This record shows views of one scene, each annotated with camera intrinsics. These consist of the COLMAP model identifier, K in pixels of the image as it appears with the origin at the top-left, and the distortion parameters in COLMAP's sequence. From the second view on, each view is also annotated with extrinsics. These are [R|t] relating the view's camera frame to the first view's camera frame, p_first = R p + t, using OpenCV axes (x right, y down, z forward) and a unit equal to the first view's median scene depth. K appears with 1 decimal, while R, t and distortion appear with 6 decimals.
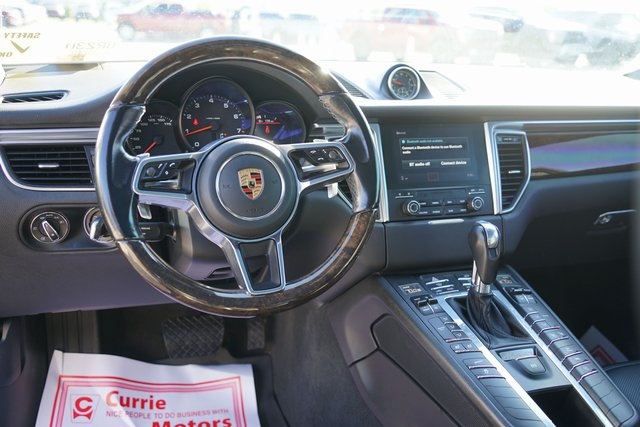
lens RADIAL K [[680.9, 0, 319.2], [0, 680.9, 211.8], [0, 0, 1]] dist [0.058044, 0.000000]
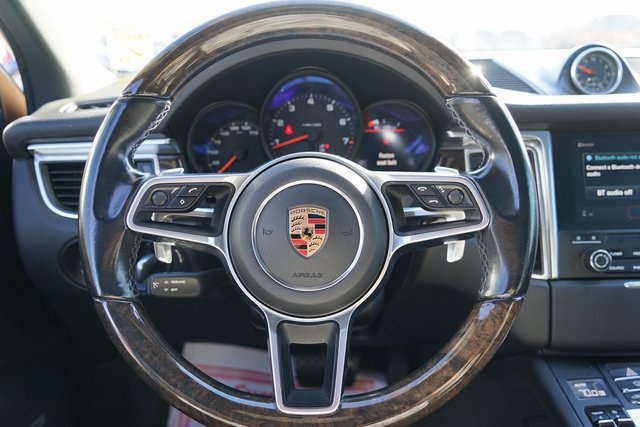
lens RADIAL K [[552.3, 0, 320.4], [0, 552.3, 213.9], [0, 0, 1]] dist [-0.013662, 0.003646]
pose [[0.939030, 0.046490, -0.340679, 0.064924], [-0.036428, 0.998692, 0.035875, -0.059890], [0.341901, -0.021278, 0.939495, 0.420686]]
